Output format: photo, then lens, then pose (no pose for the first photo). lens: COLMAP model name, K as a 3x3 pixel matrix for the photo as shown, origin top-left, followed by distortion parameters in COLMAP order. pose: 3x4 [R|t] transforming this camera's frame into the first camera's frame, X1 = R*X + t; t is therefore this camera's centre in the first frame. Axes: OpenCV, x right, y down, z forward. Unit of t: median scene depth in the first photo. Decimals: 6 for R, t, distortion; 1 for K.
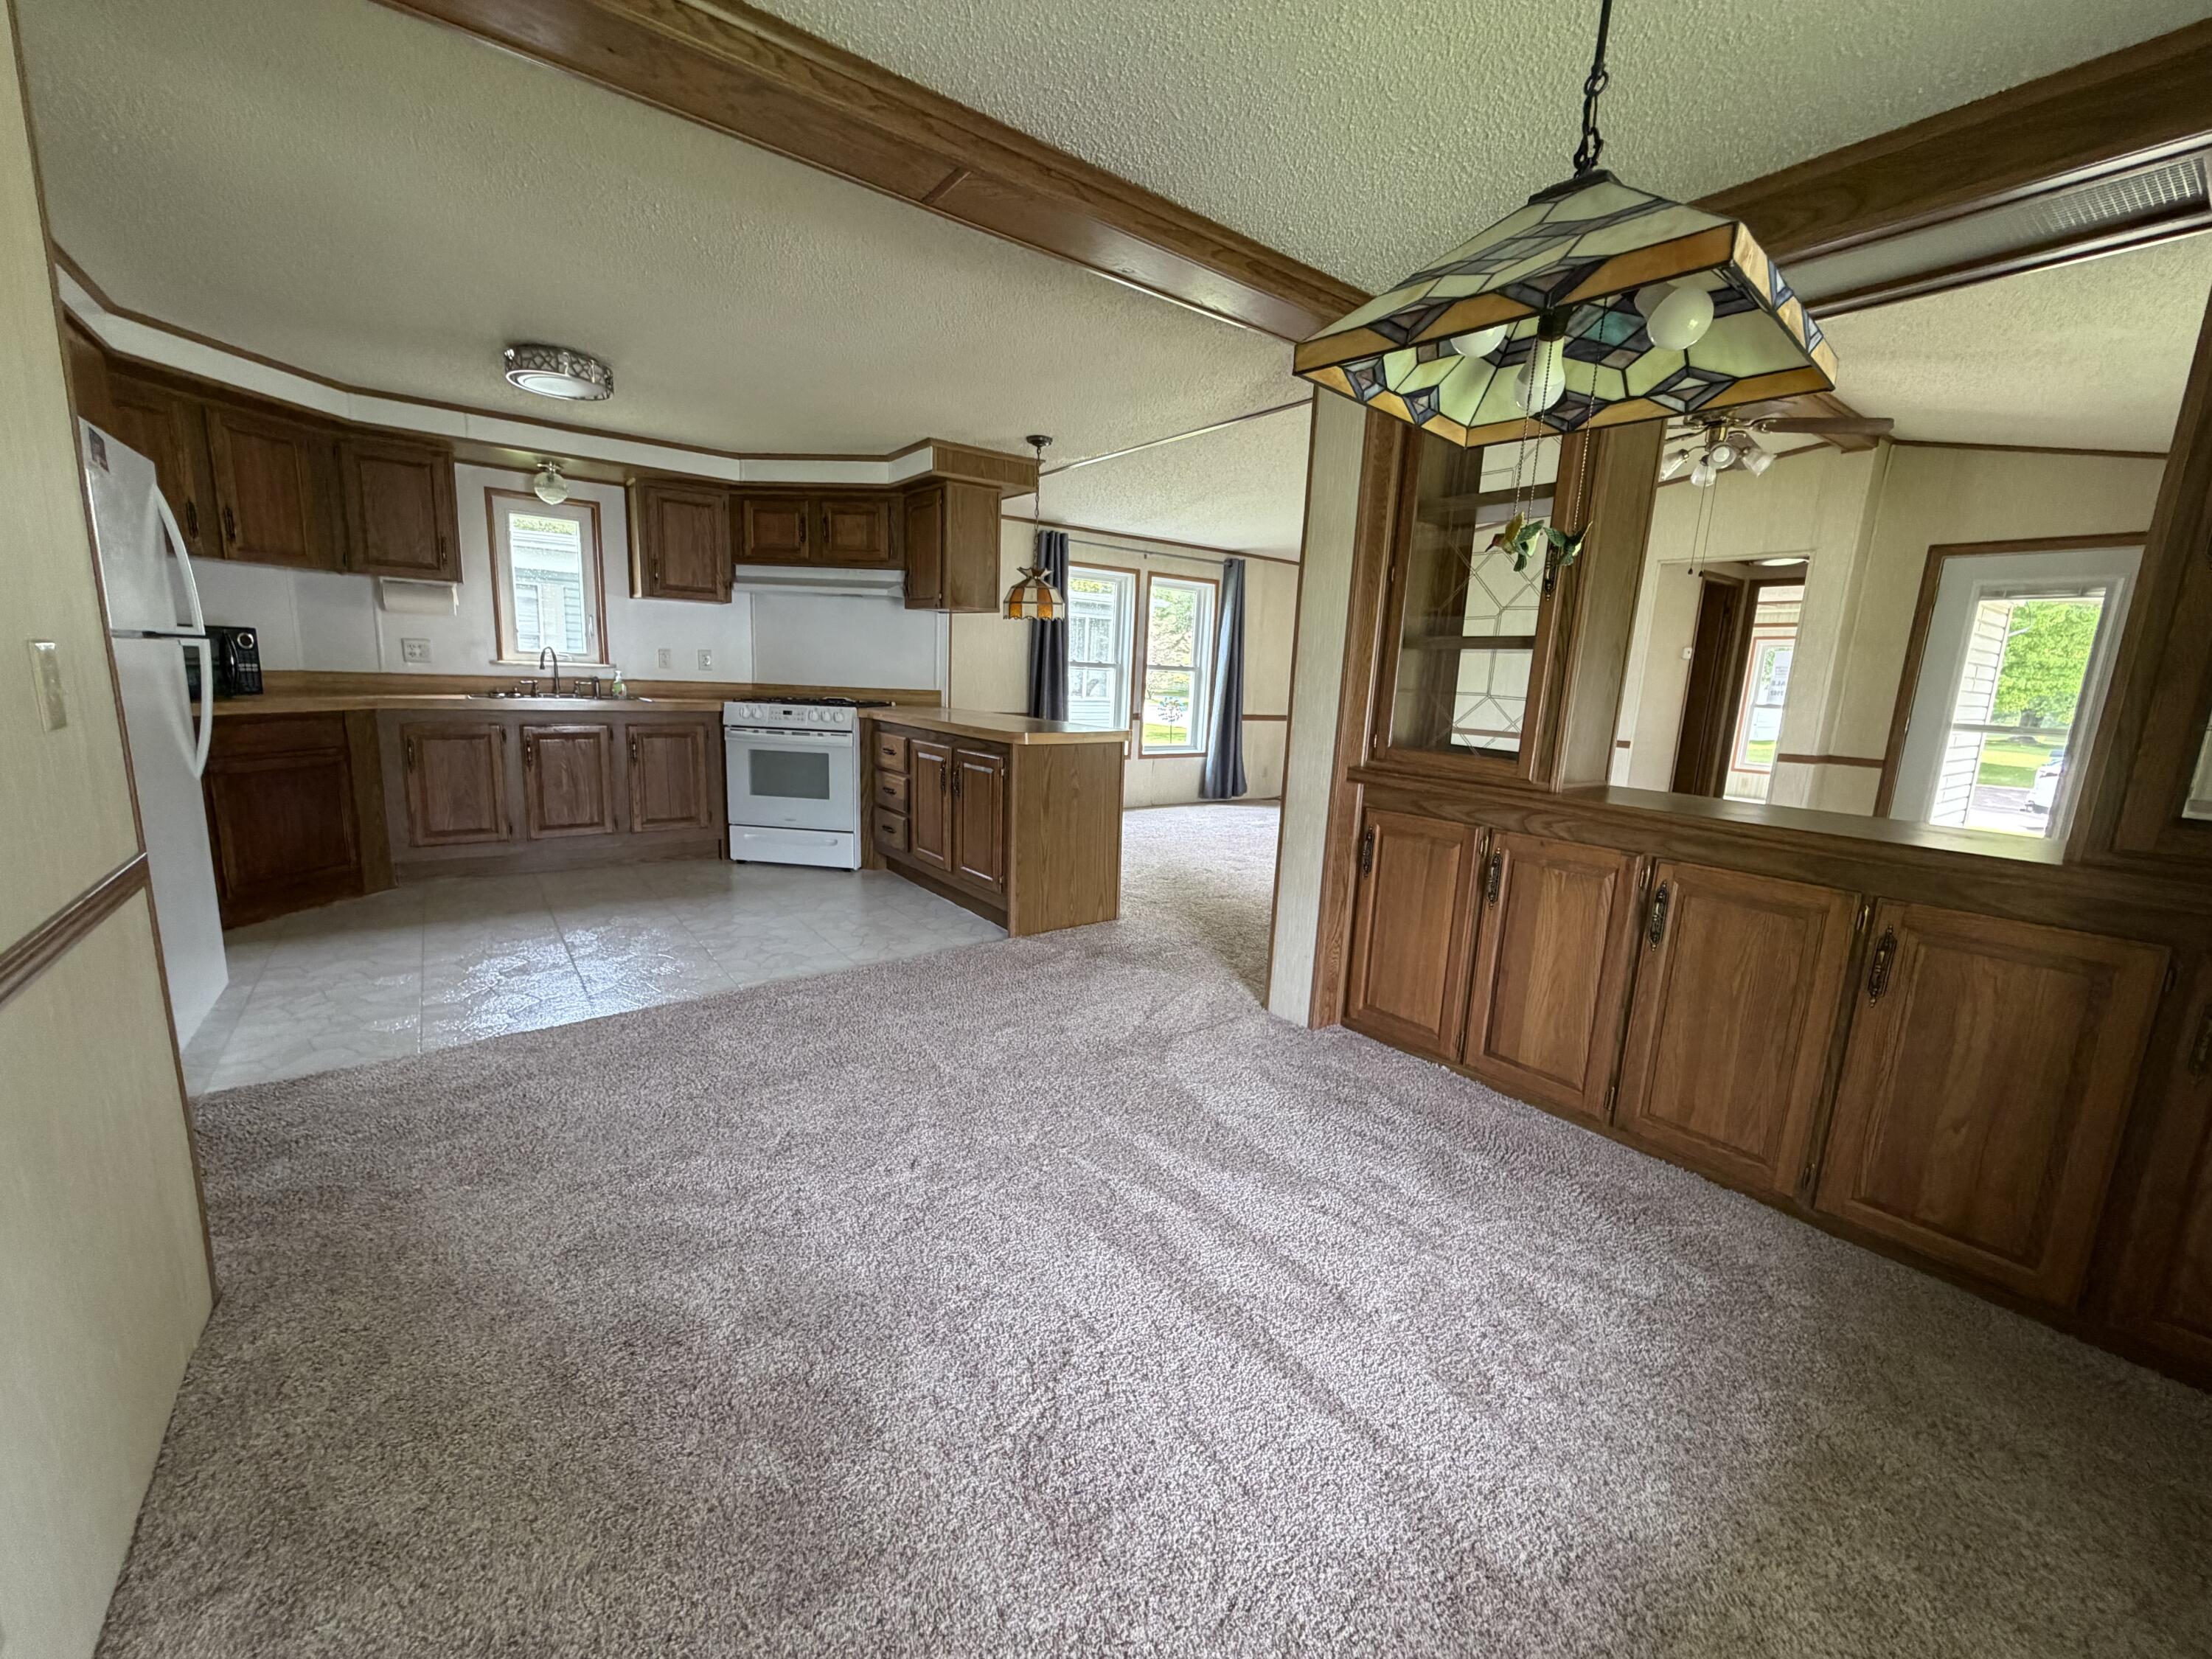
lens RADIAL K [[886.5, 0, 1097.6], [0, 886.5, 833.7], [0, 0, 1]] dist [-0.000091, 0.000779]
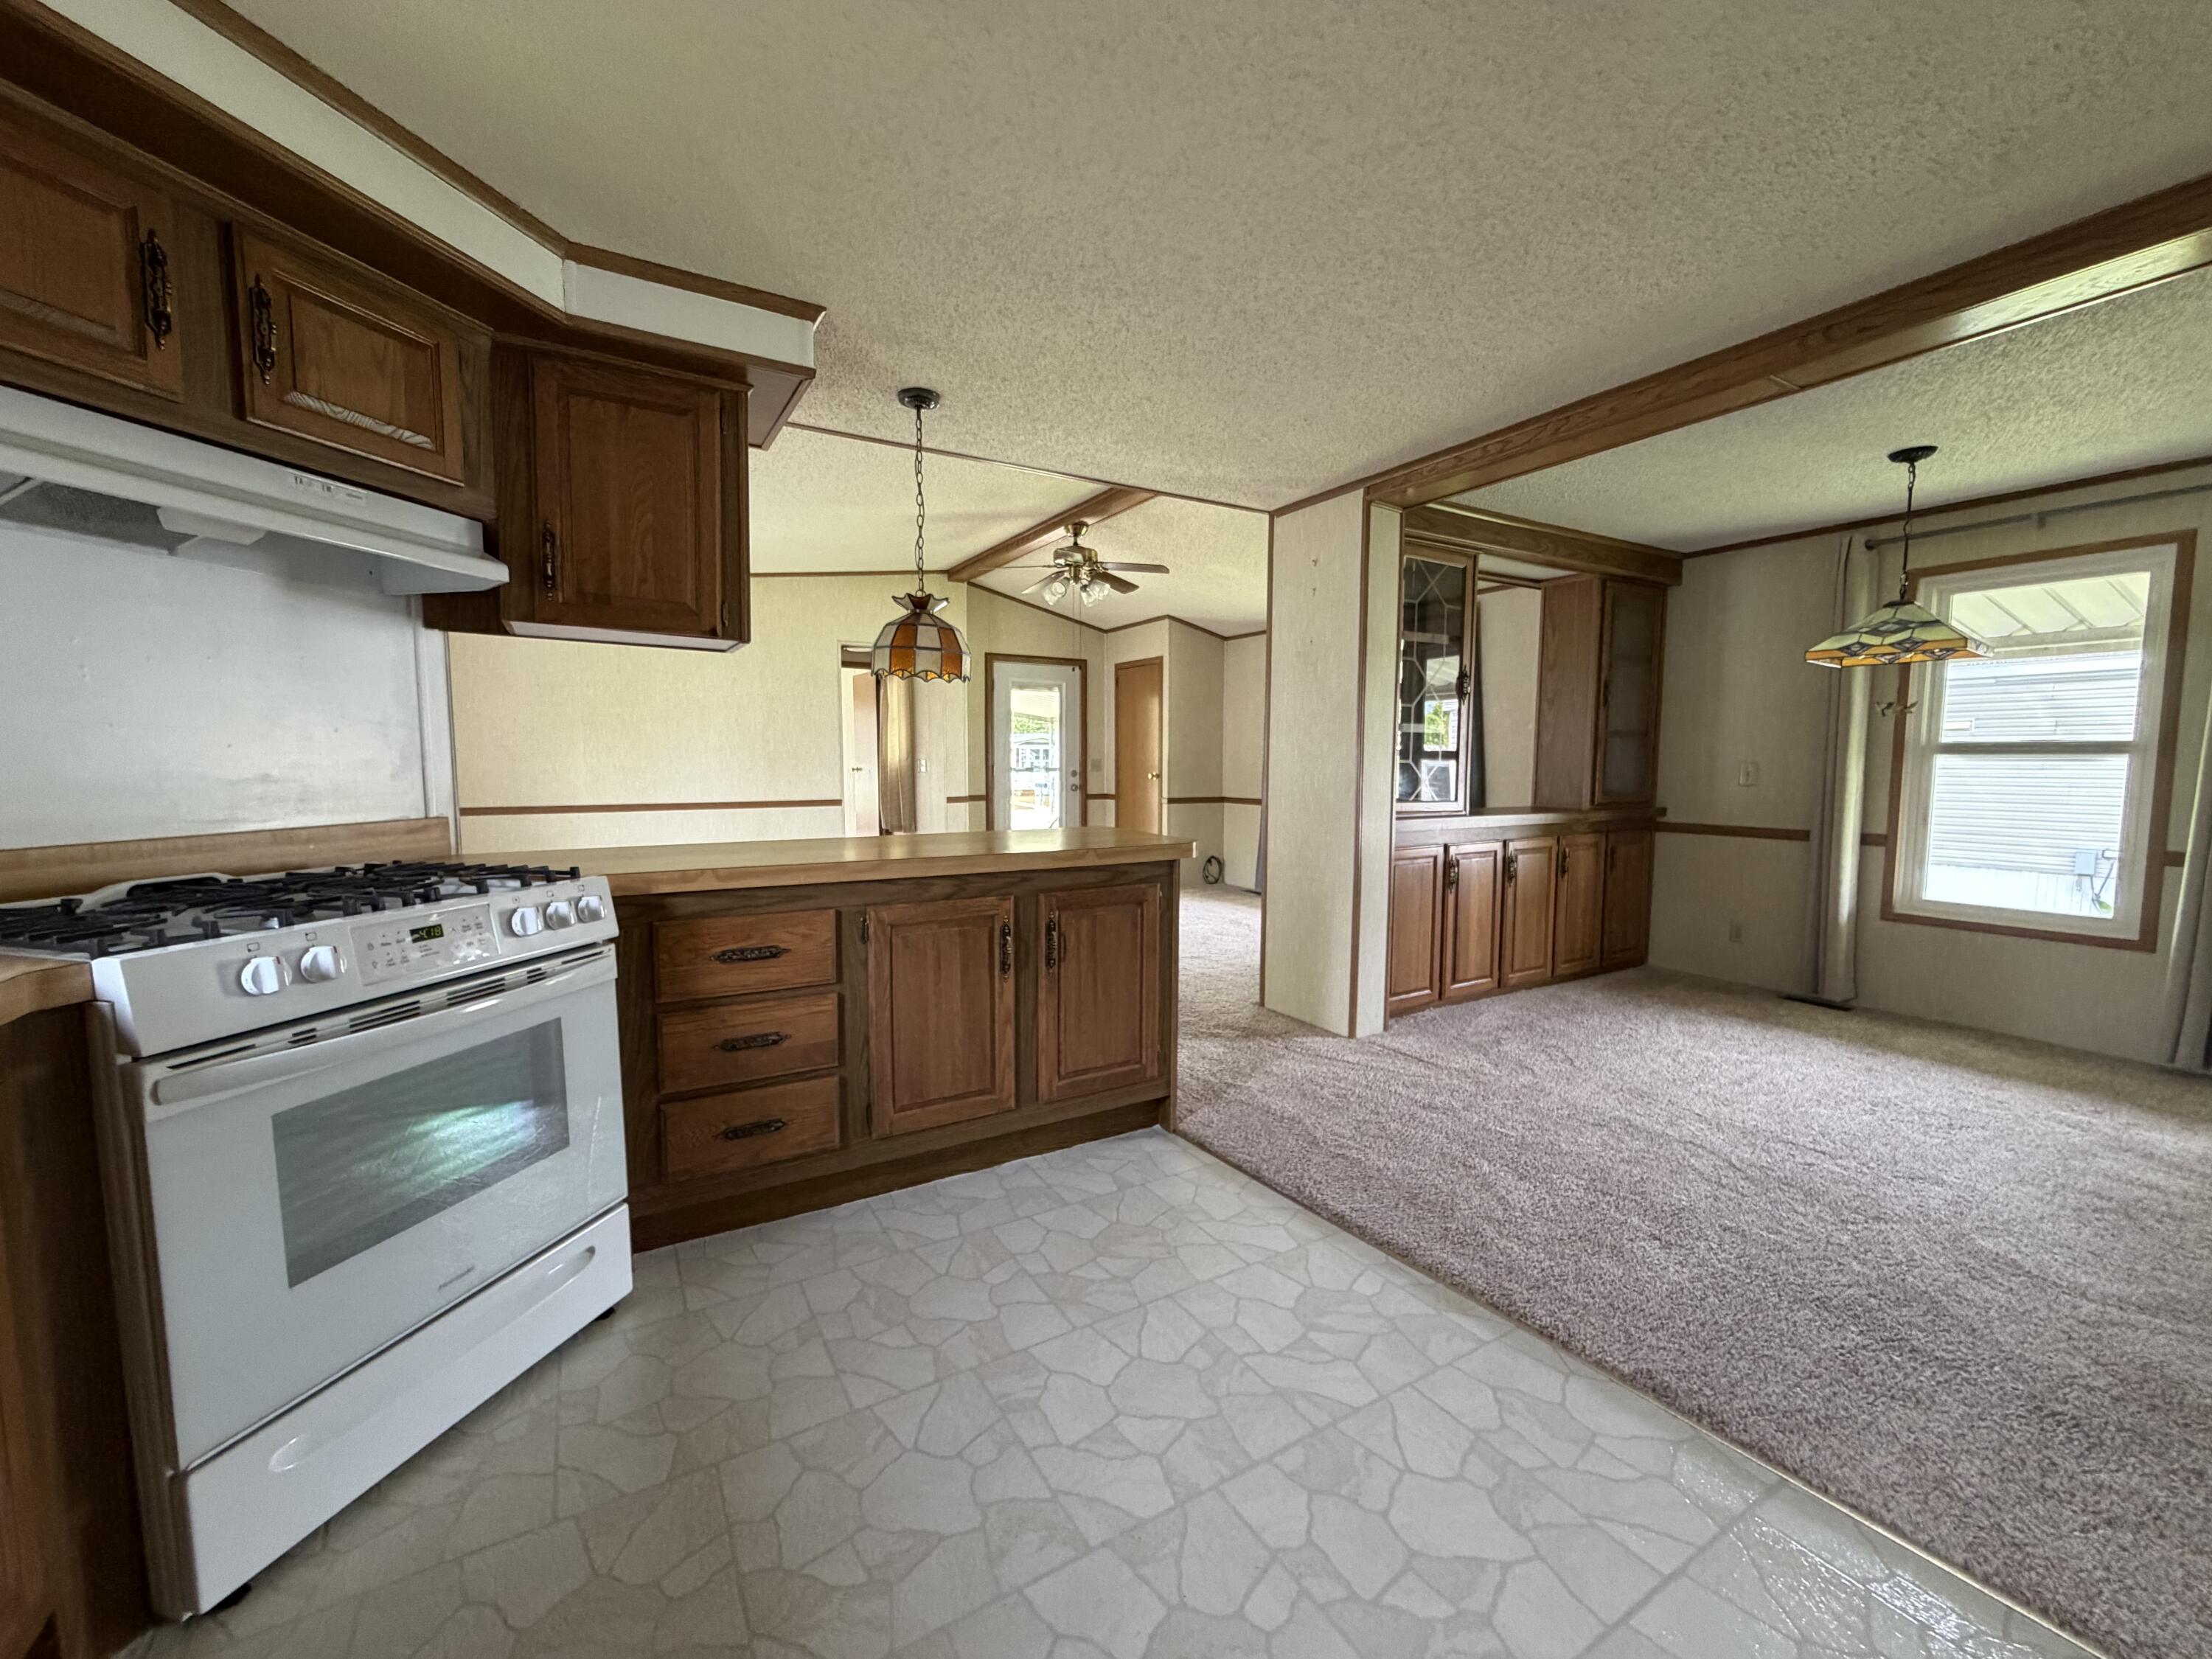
lens RADIAL K [[886.5, 0, 1097.6], [0, 886.5, 833.7], [0, 0, 1]] dist [-0.000091, 0.000779]
pose [[0.103389, -0.127426, 0.986445, -0.609026], [0.184902, 0.976935, 0.106818, -0.159417], [-0.977303, 0.171352, 0.124566, 0.724411]]
